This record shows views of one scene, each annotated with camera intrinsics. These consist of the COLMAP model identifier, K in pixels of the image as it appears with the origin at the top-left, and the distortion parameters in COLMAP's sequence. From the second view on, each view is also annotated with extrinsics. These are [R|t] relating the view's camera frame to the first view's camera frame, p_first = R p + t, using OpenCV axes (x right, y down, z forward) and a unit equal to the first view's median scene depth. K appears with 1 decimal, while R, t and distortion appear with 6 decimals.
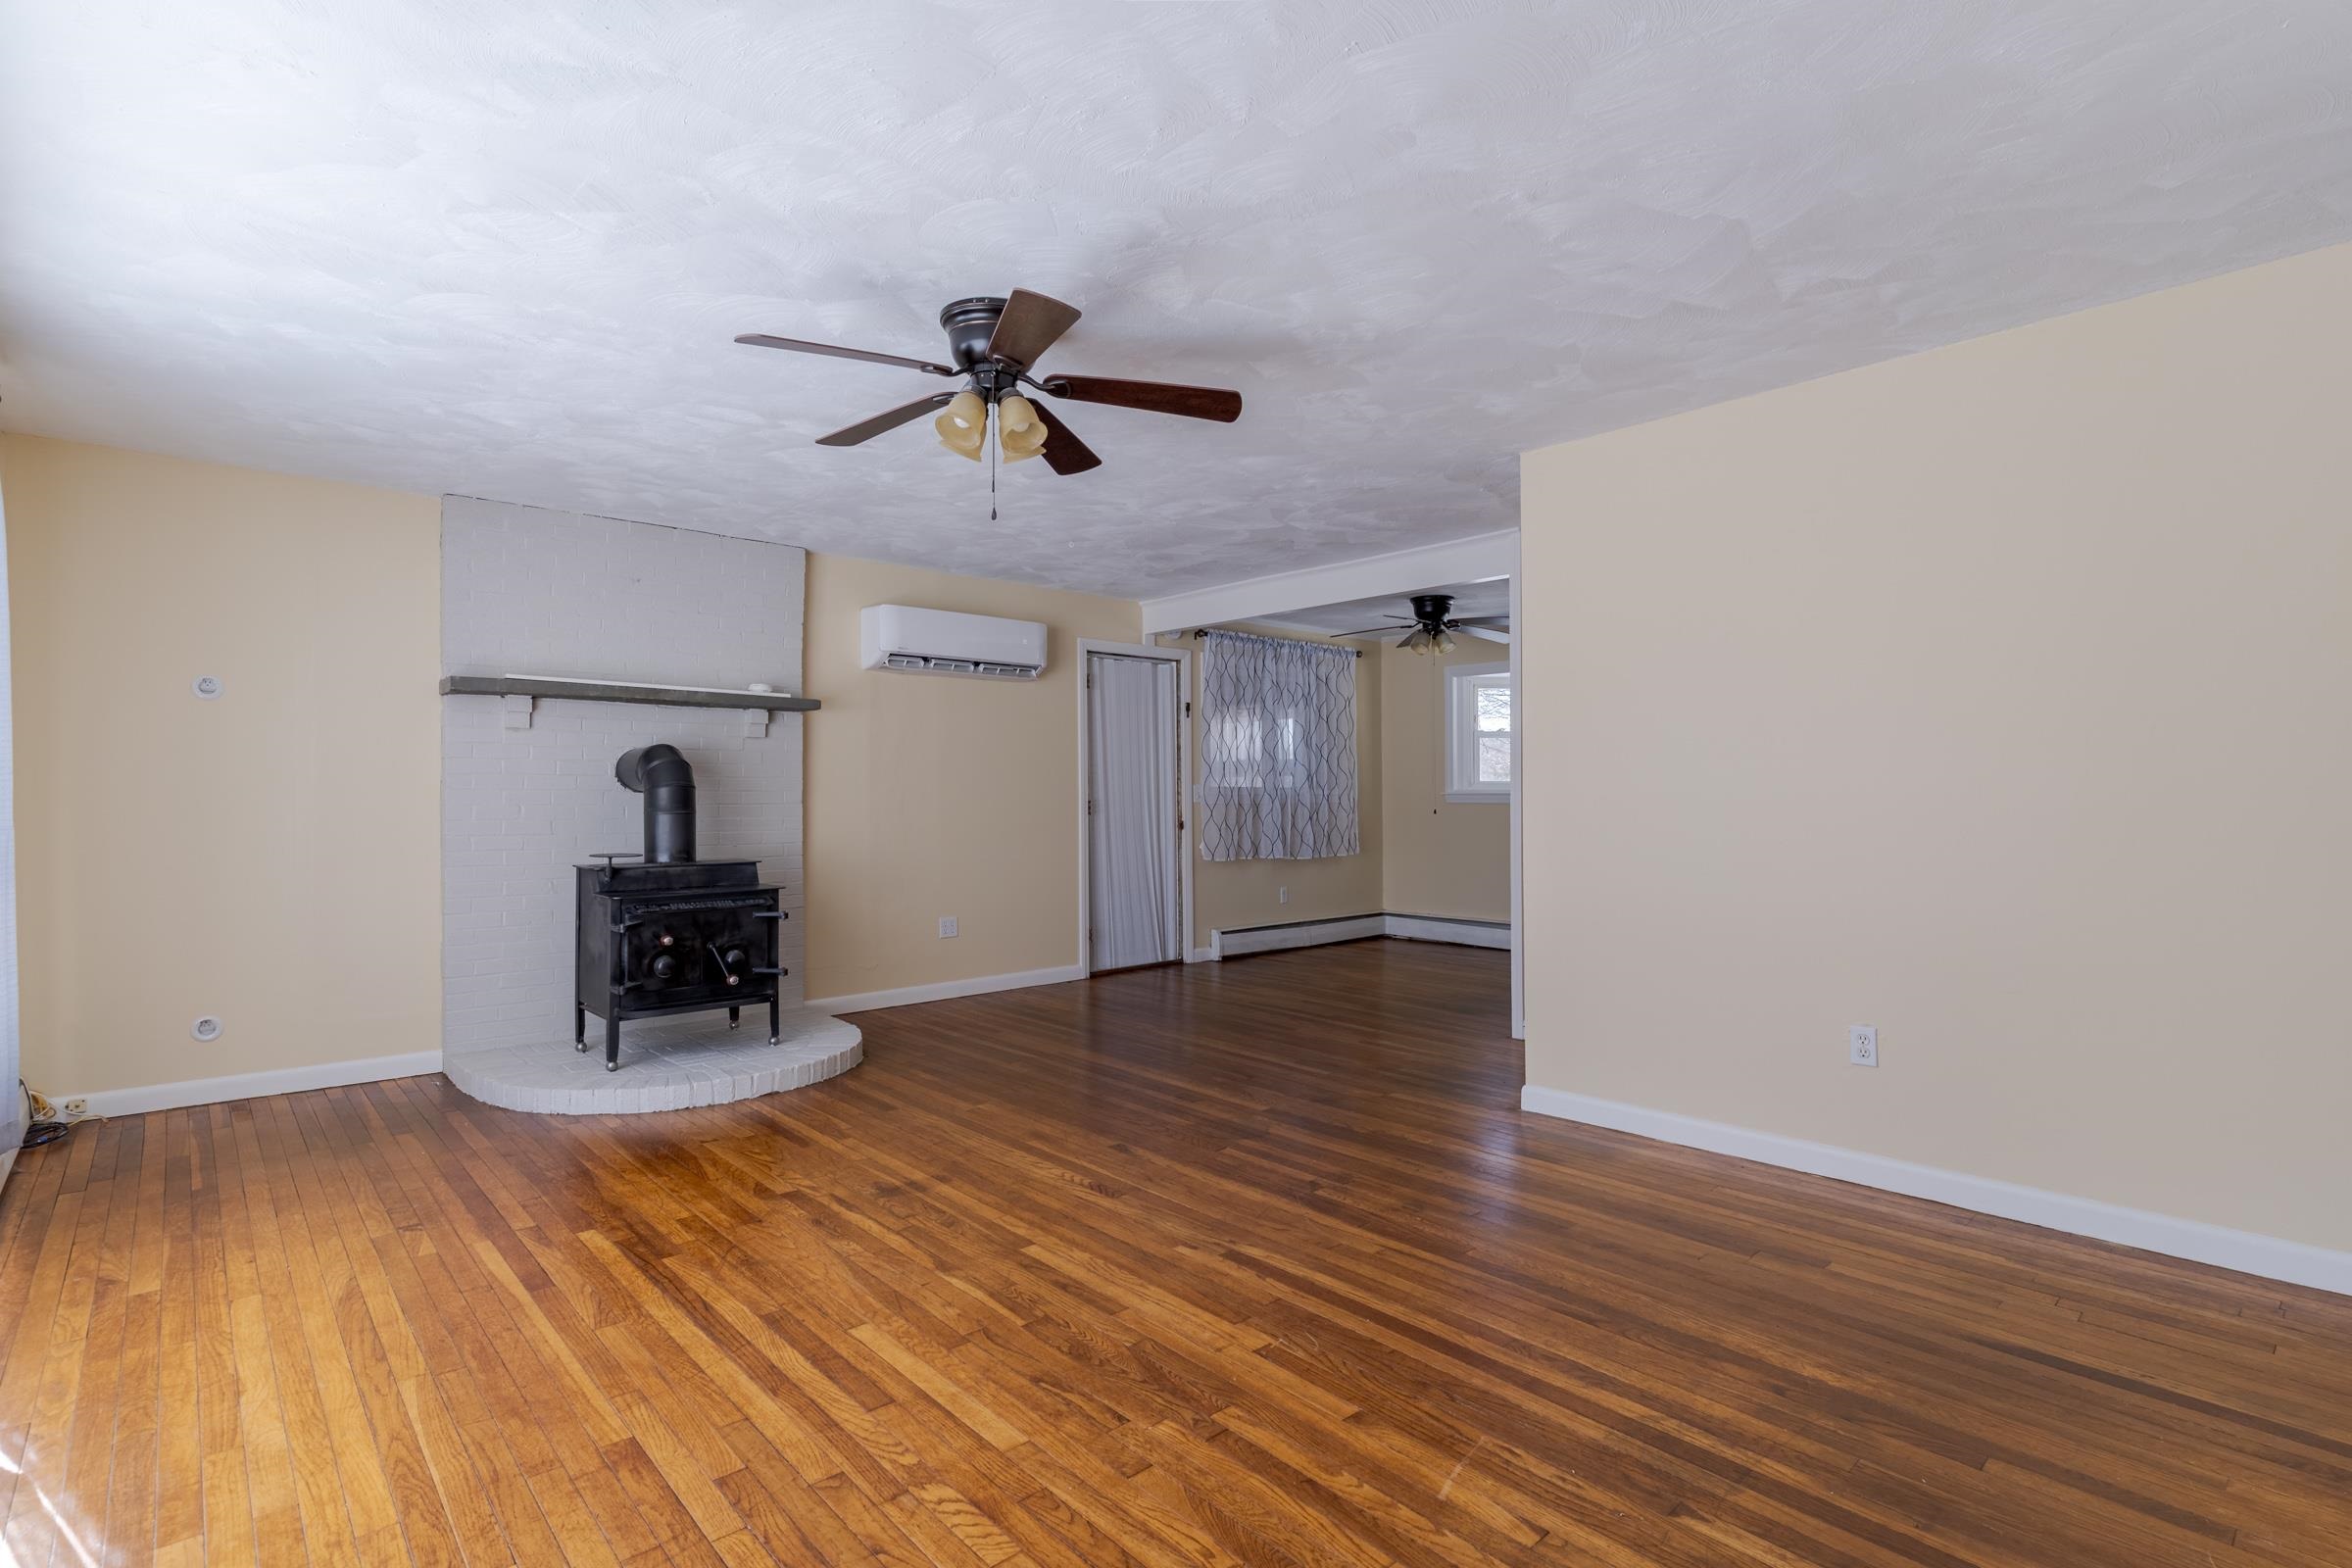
lens RADIAL K [[1122.7, 0, 1177.8], [0, 1122.7, 774.7], [0, 0, 1]] dist [0.002304, -0.000301]
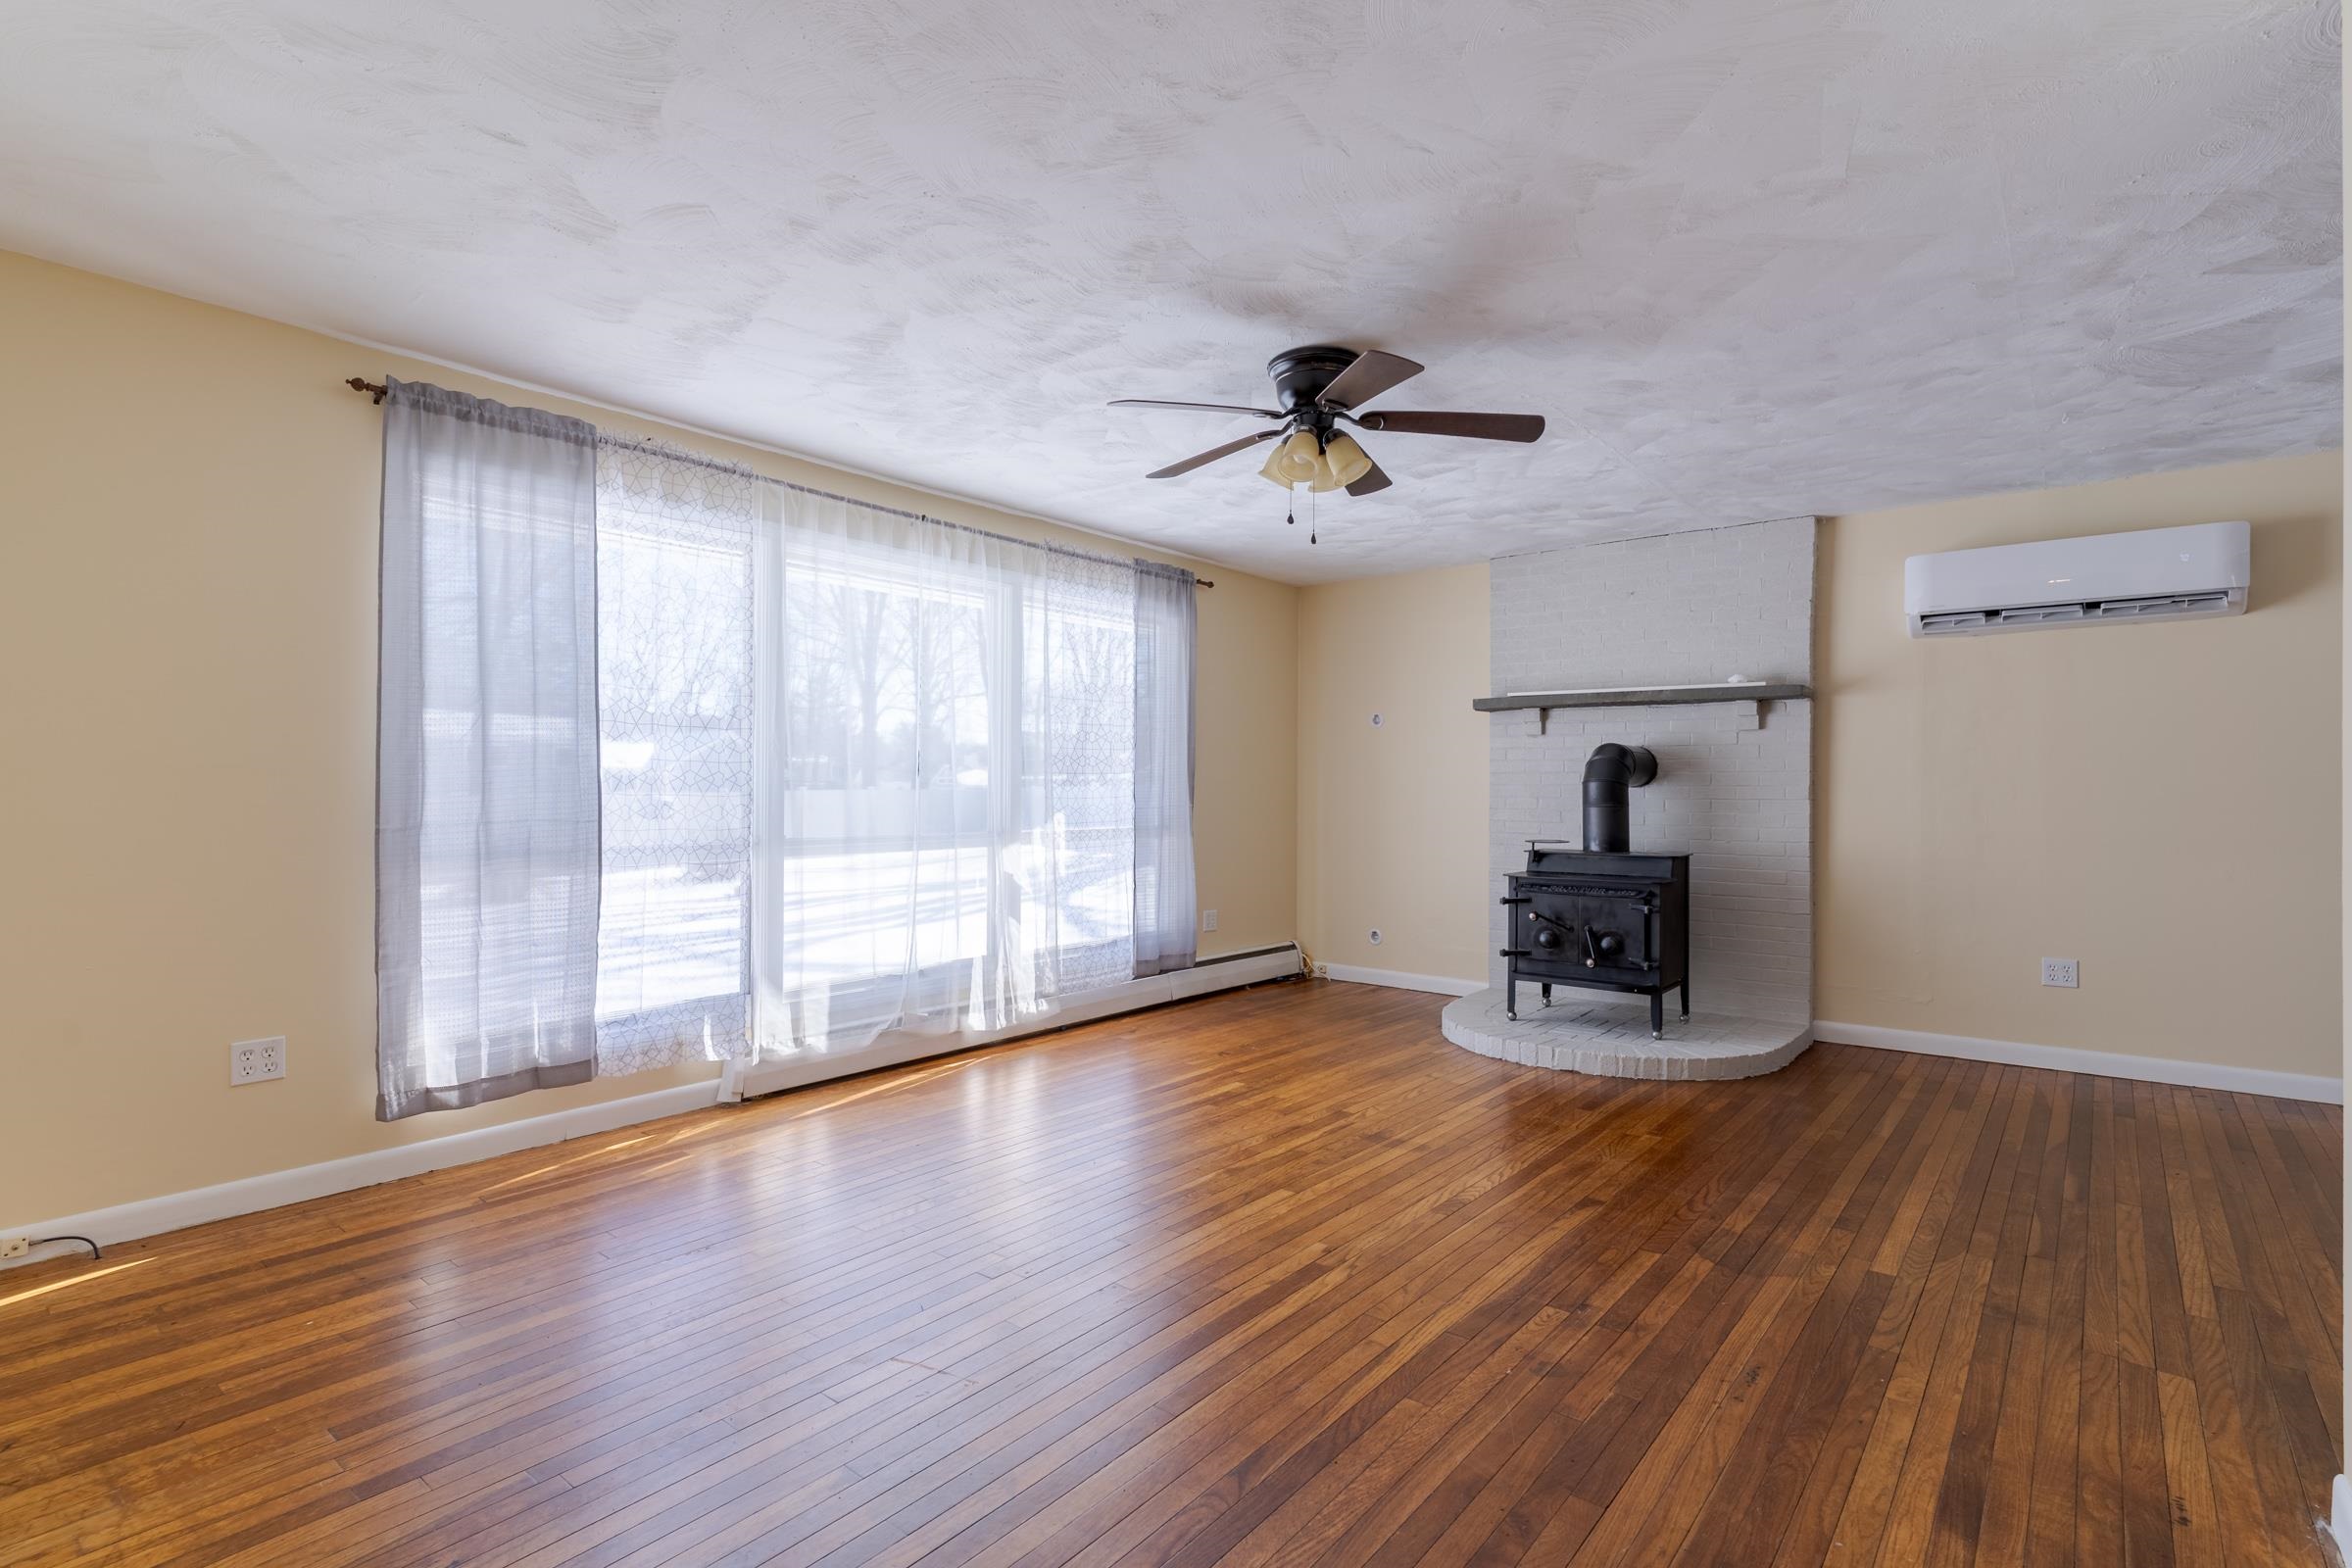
lens RADIAL K [[1122.7, 0, 1180.4], [0, 1122.7, 795.2], [0, 0, 1]] dist [0.002304, -0.000301]
pose [[0.154237, 0.006199, -0.988015, 0.909140], [0.012525, 0.999888, 0.008229, 0.014393], [0.987955, -0.013644, 0.154142, 0.692884]]
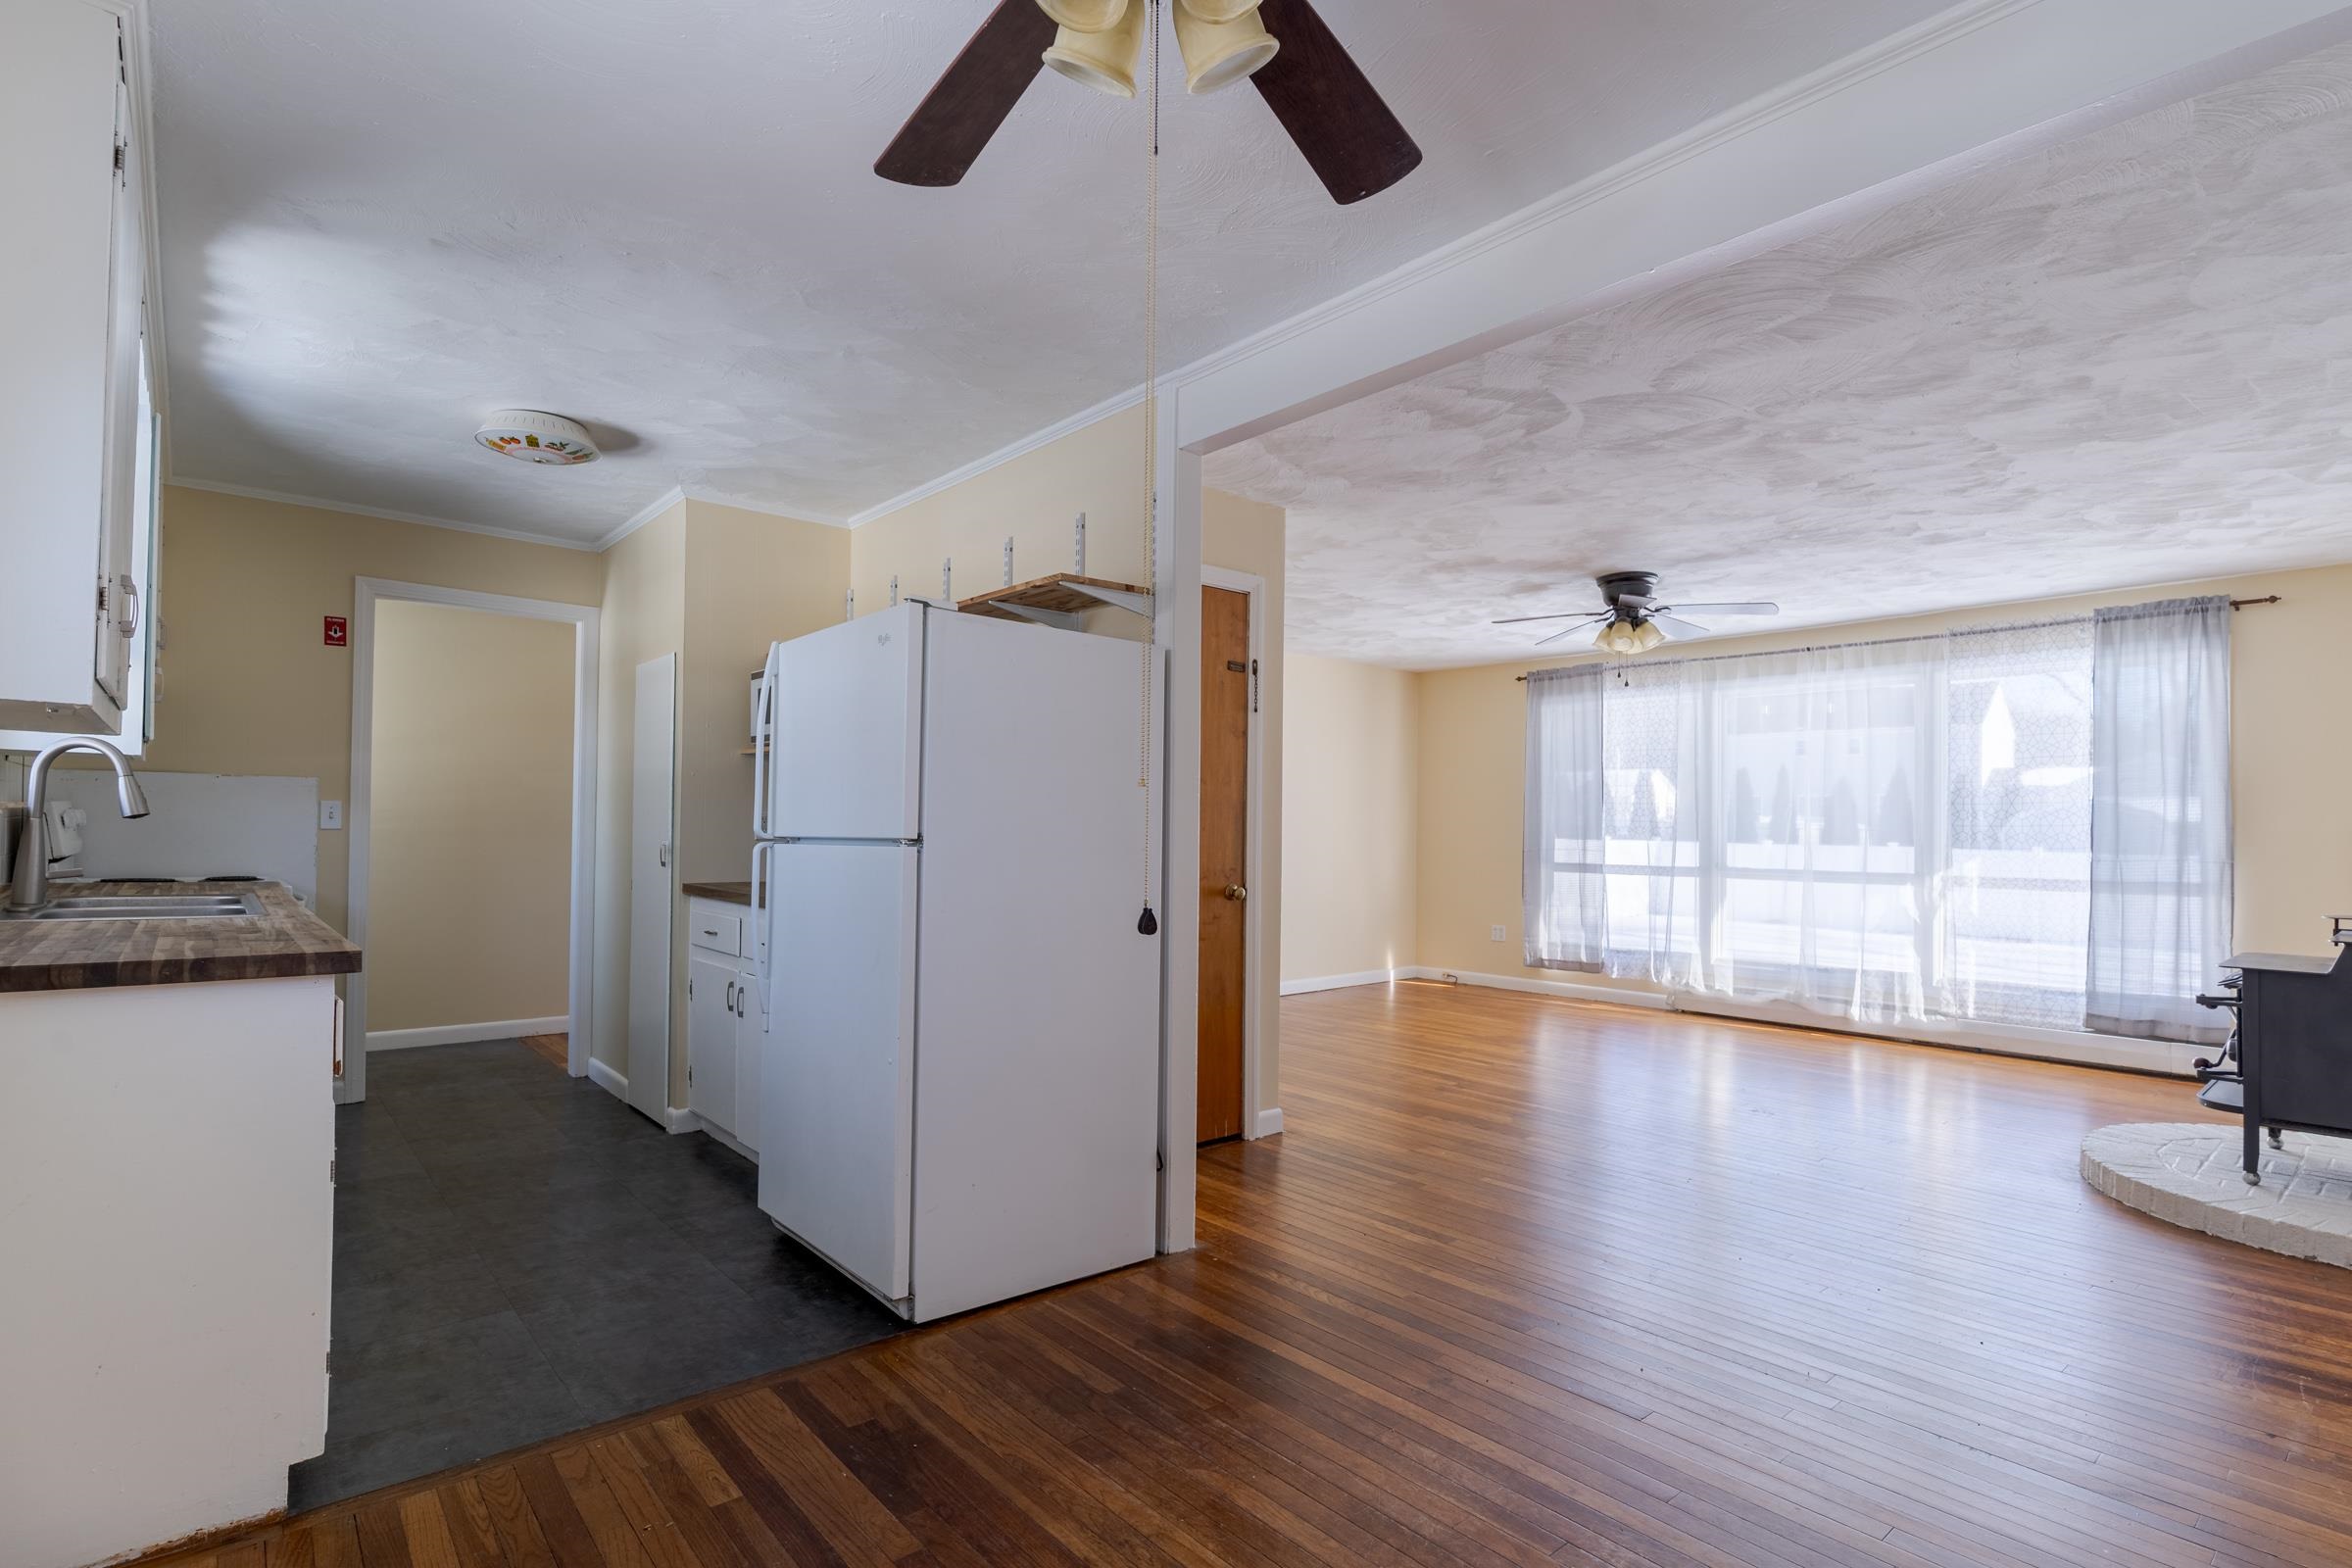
lens RADIAL K [[1122.7, 0, 1181.8], [0, 1122.7, 805.6], [0, 0, 1]] dist [0.002304, -0.000301]
pose [[-0.999861, -0.008910, 0.014061, 0.528880], [-0.009391, 0.999359, -0.034558, 0.039061], [-0.013744, -0.034685, -0.999304, 2.829537]]
